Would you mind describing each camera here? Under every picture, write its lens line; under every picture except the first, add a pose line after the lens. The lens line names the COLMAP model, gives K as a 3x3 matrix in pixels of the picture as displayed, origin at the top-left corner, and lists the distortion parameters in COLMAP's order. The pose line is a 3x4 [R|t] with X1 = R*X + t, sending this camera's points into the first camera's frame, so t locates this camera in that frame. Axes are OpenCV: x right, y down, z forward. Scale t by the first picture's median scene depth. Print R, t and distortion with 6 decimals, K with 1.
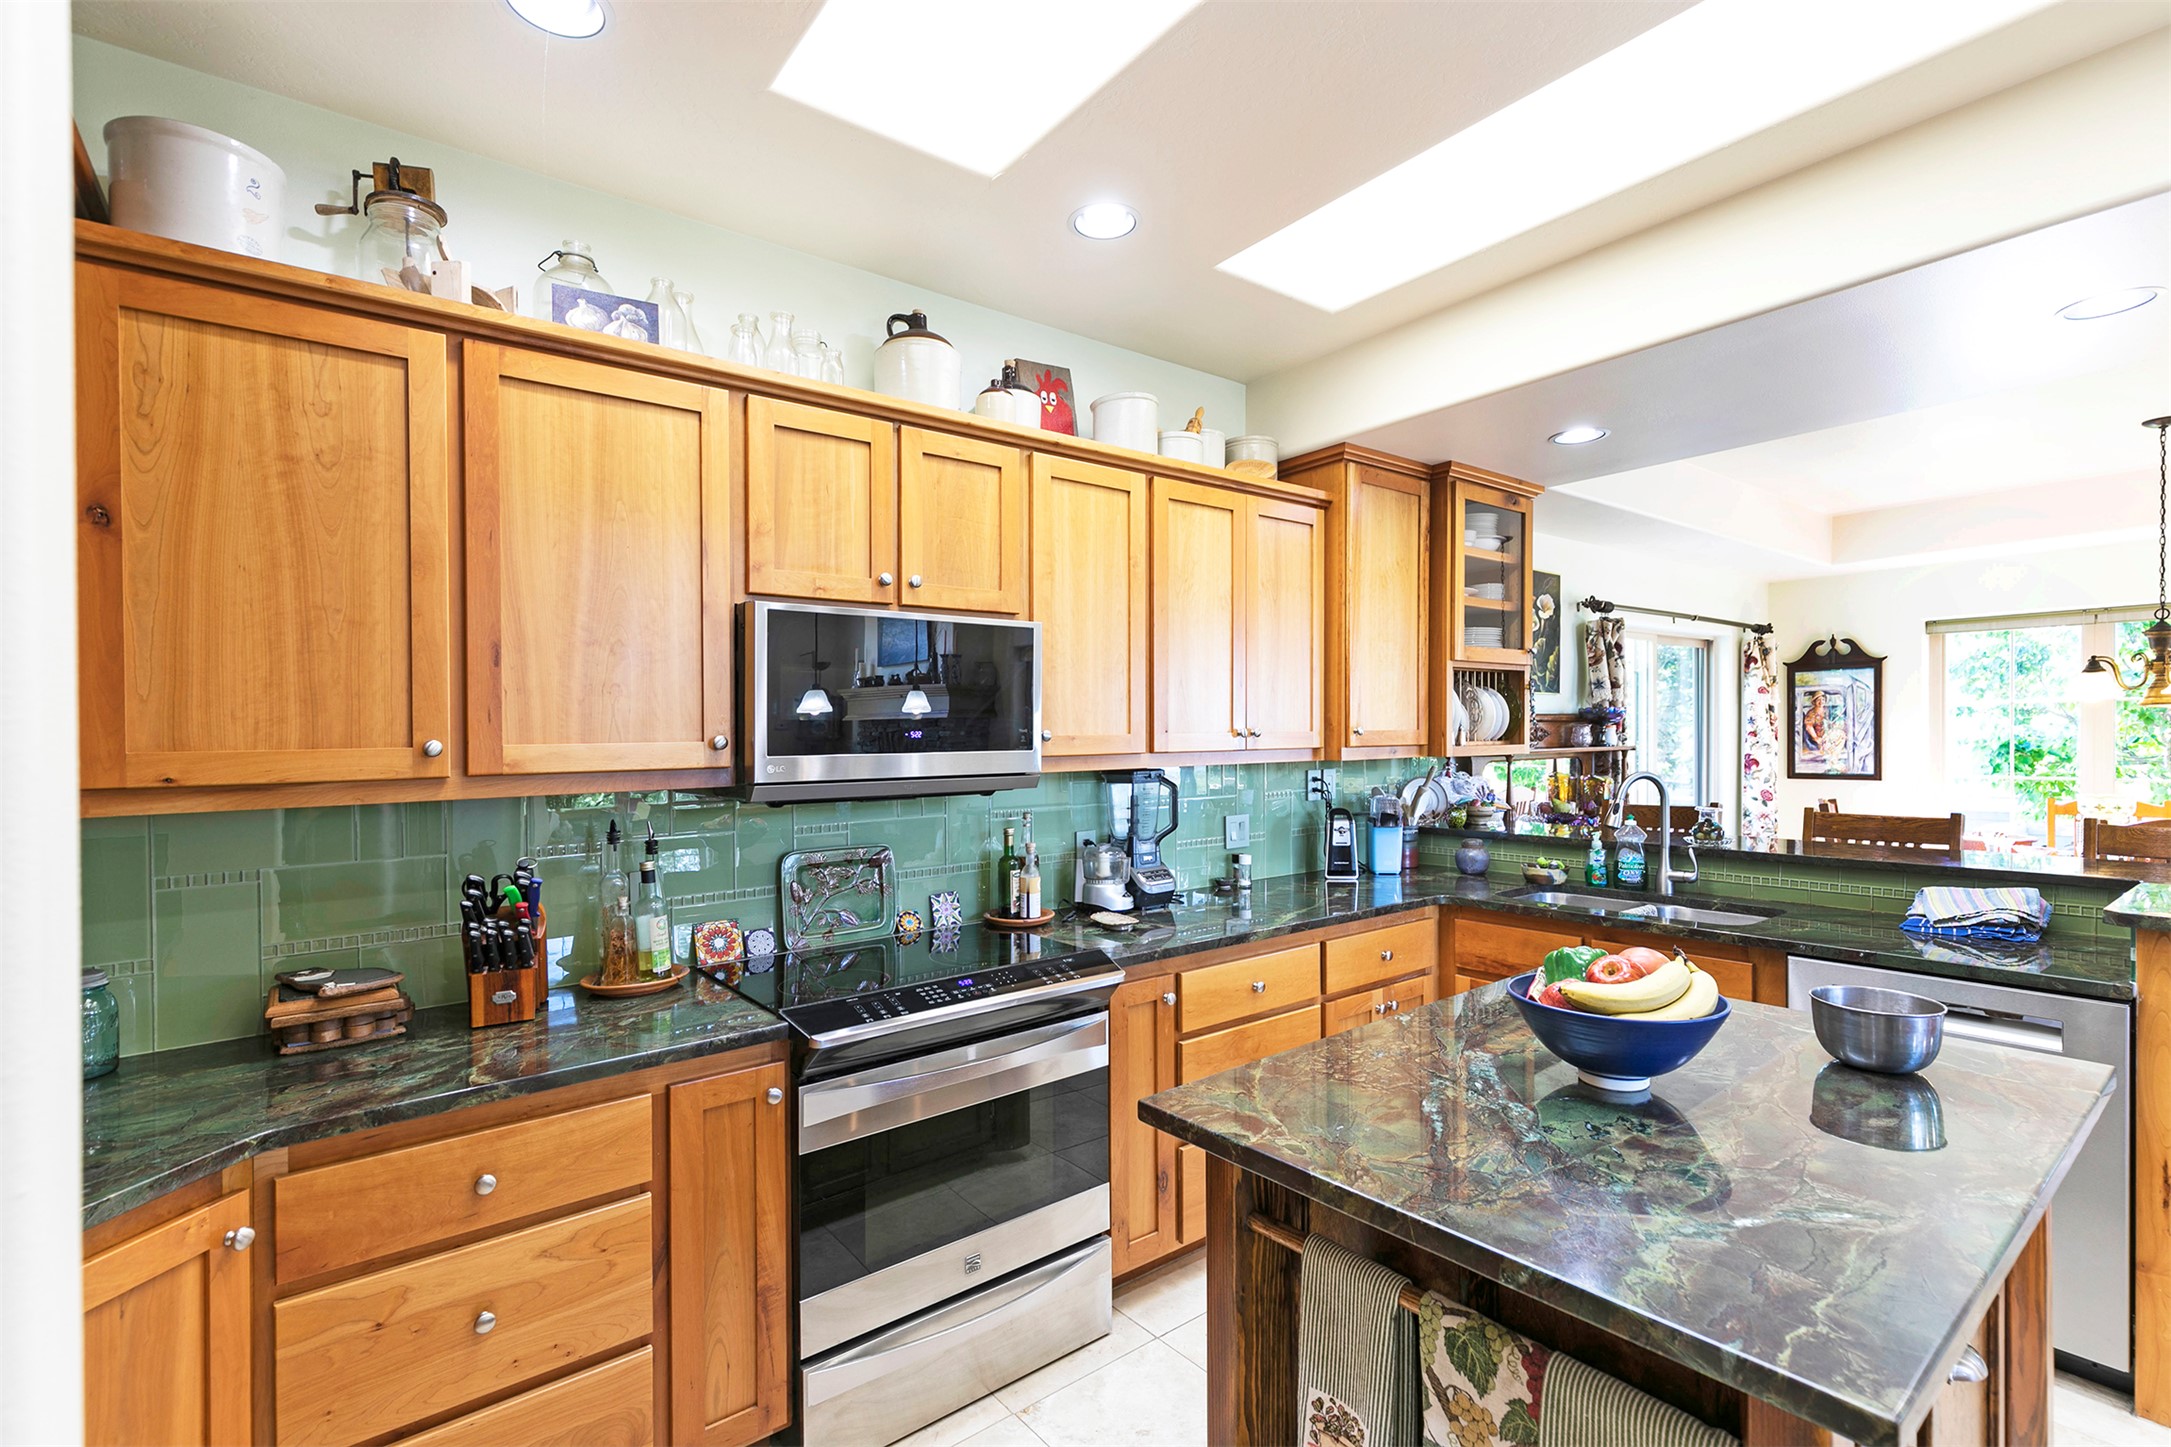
lens RADIAL K [[994.3, 0, 1090.3], [0, 994.3, 730.1], [0, 0, 1]] dist [0.012179, 0.000186]
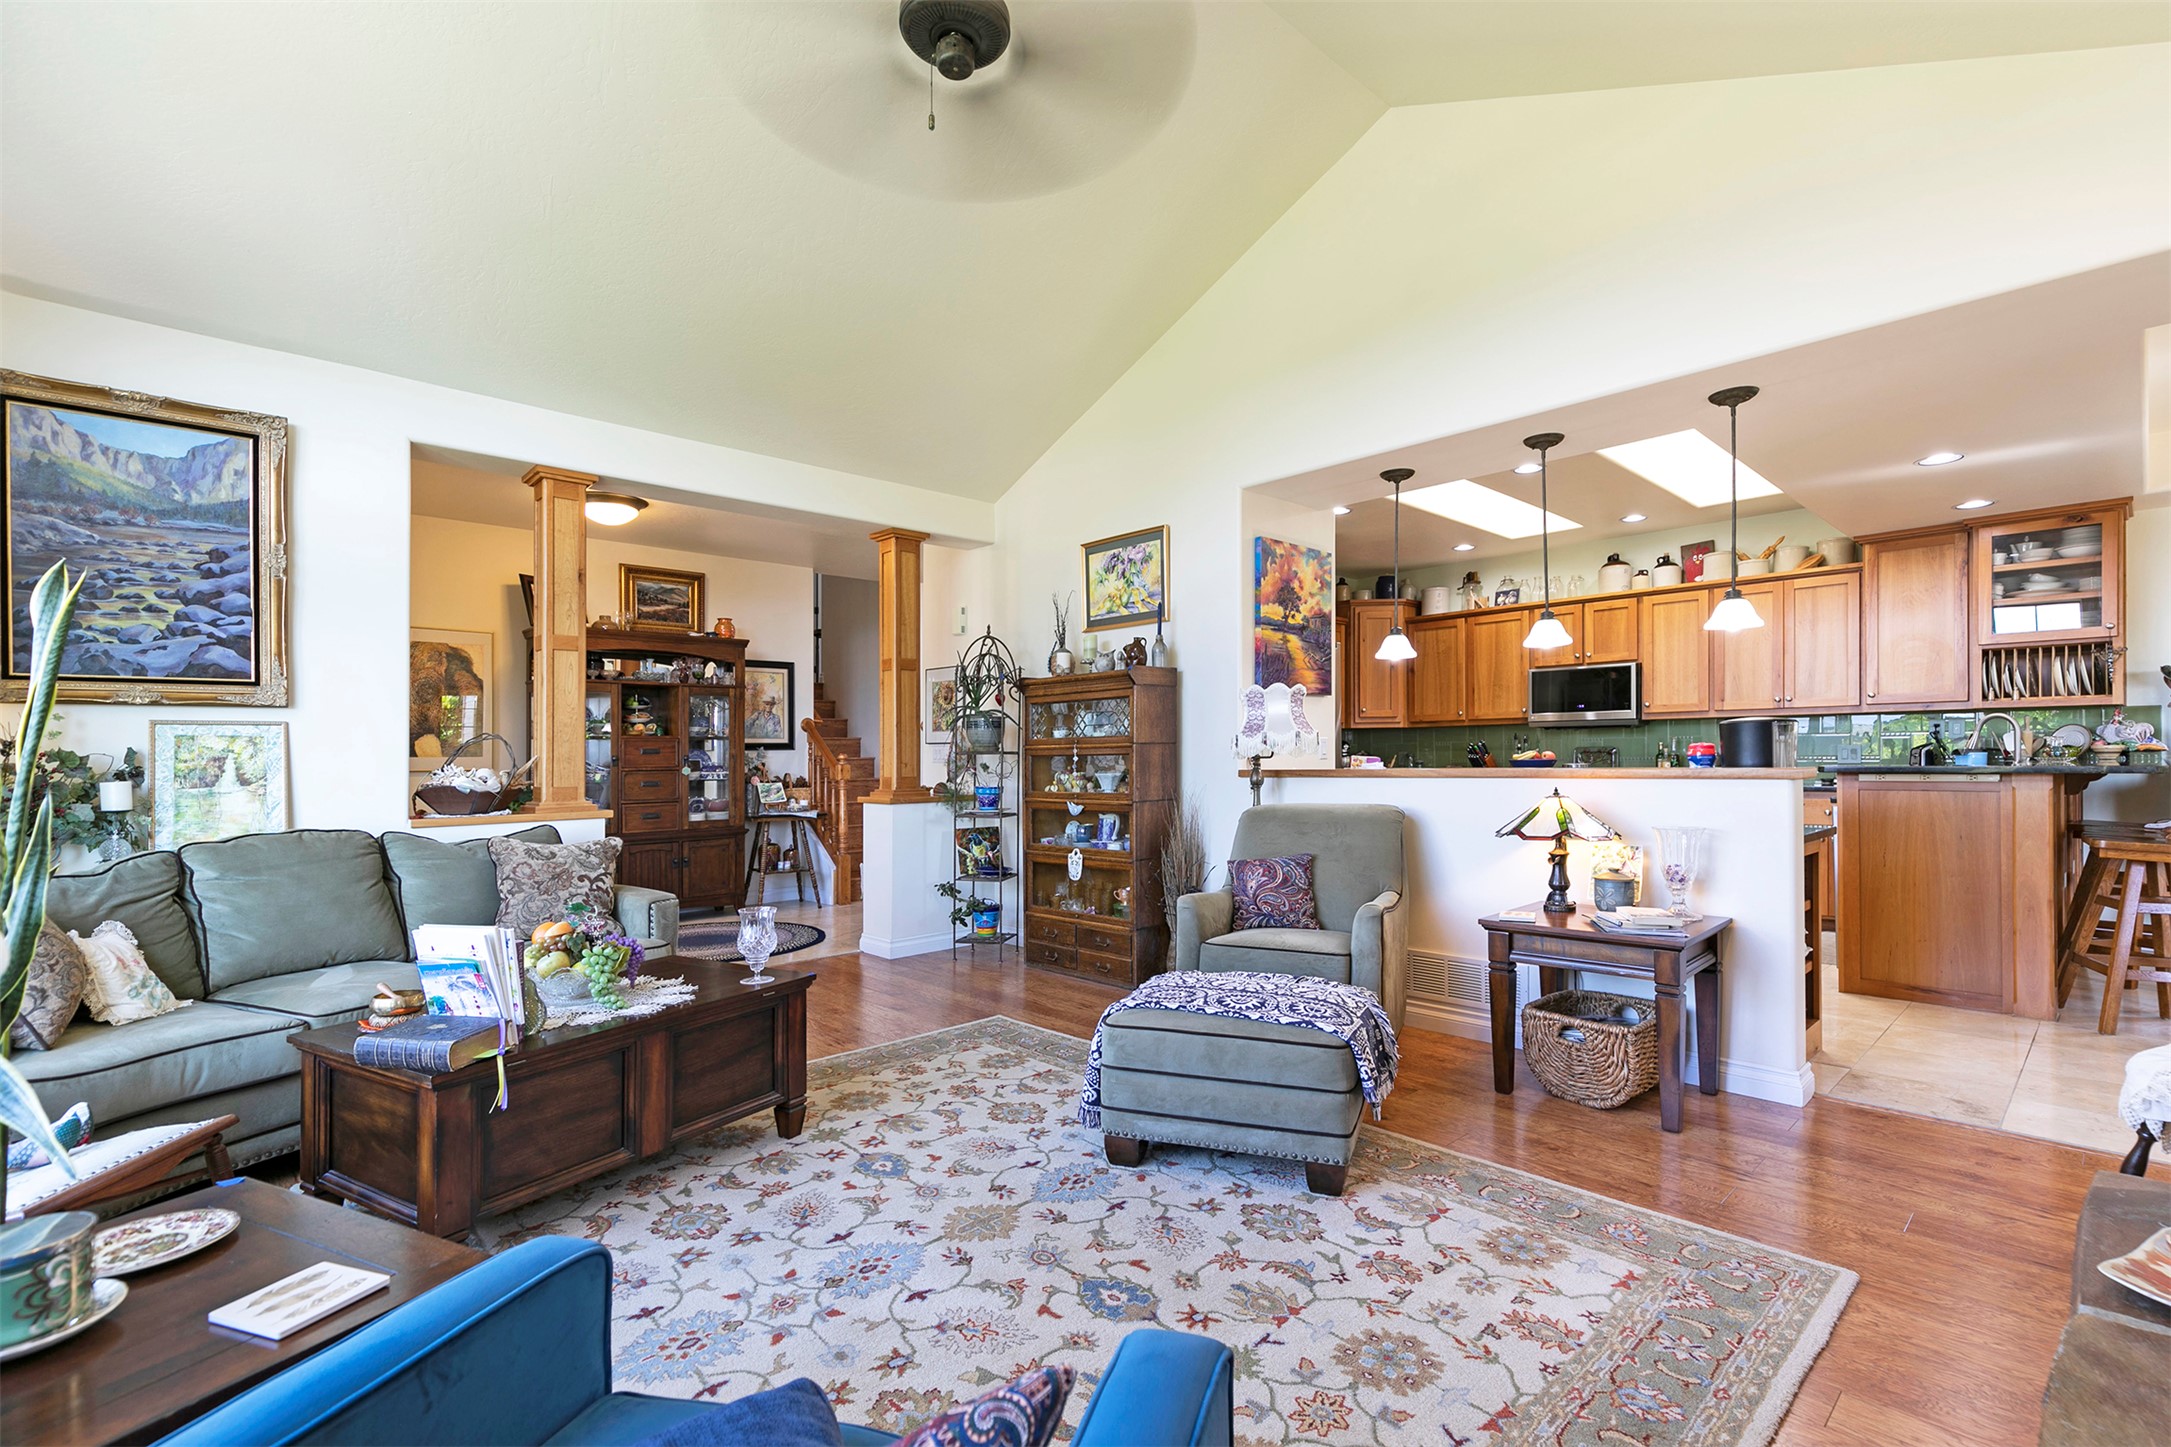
lens RADIAL K [[994.3, 0, 1095.6], [0, 994.3, 763.9], [0, 0, 1]] dist [0.012179, 0.000186]
pose [[0.091247, 0.022688, -0.995570, 1.935705], [0.012785, 0.999631, 0.023952, 0.063739], [0.995746, -0.014914, 0.090923, -0.550574]]
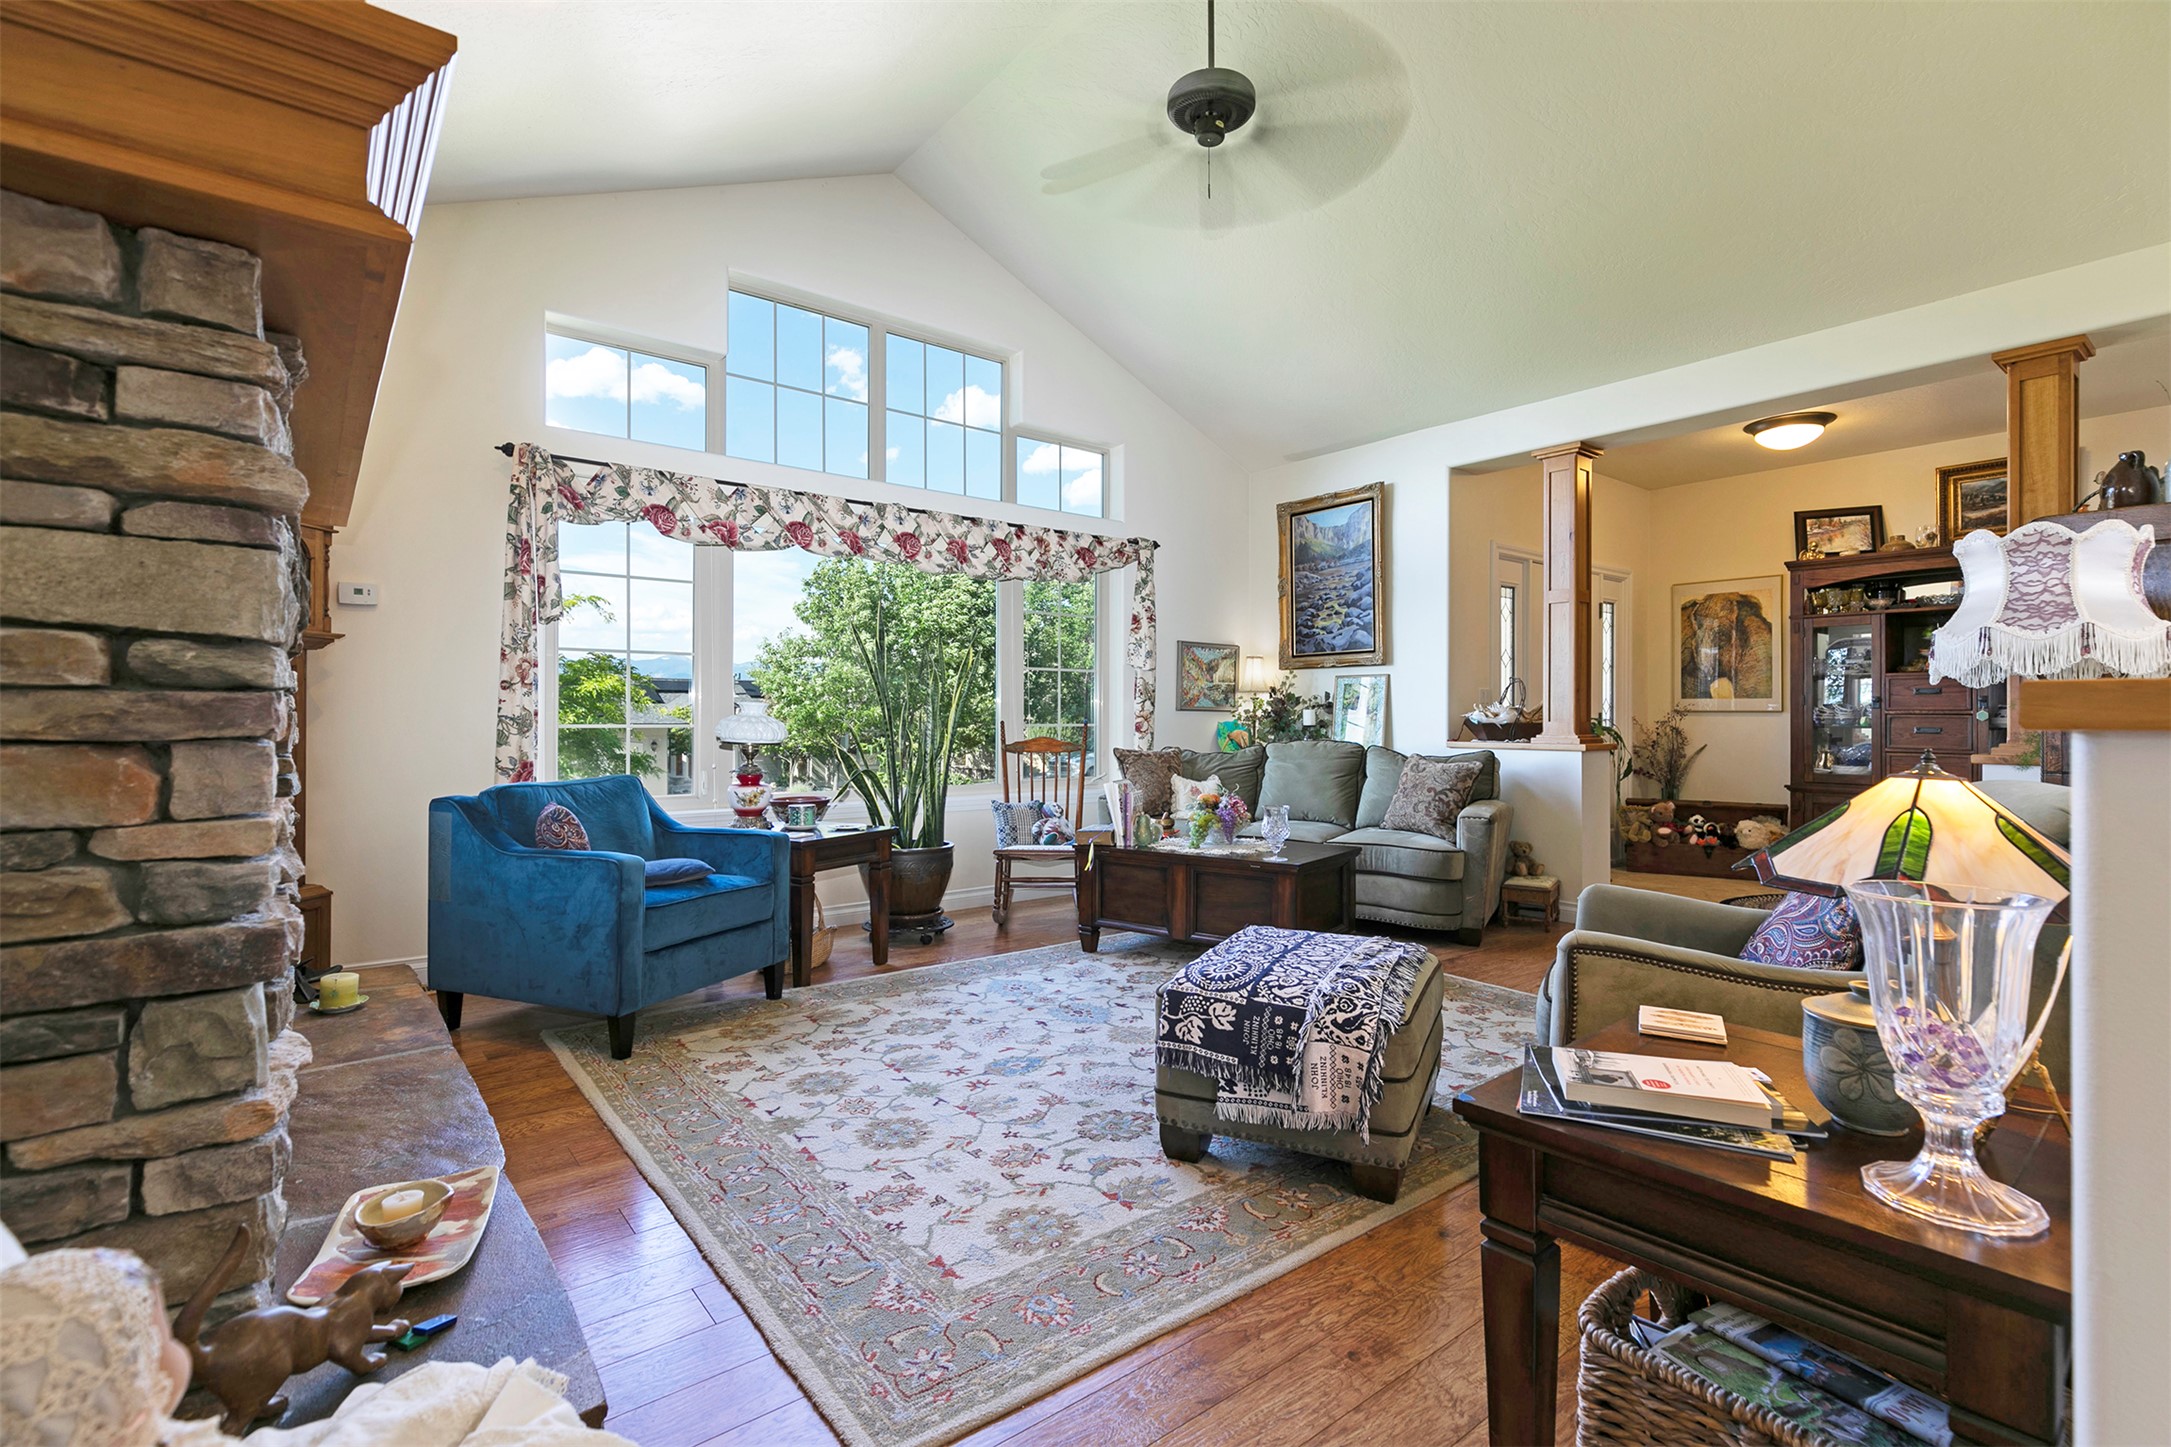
lens RADIAL K [[994.3, 0, 1085.3], [0, 994.3, 715.8], [0, 0, 1]] dist [0.012179, 0.000186]
pose [[-0.999931, 0.011661, 0.001333, 1.241432], [0.011654, 0.999918, -0.005234, 0.109064], [-0.001394, -0.005218, -0.999985, 0.418585]]
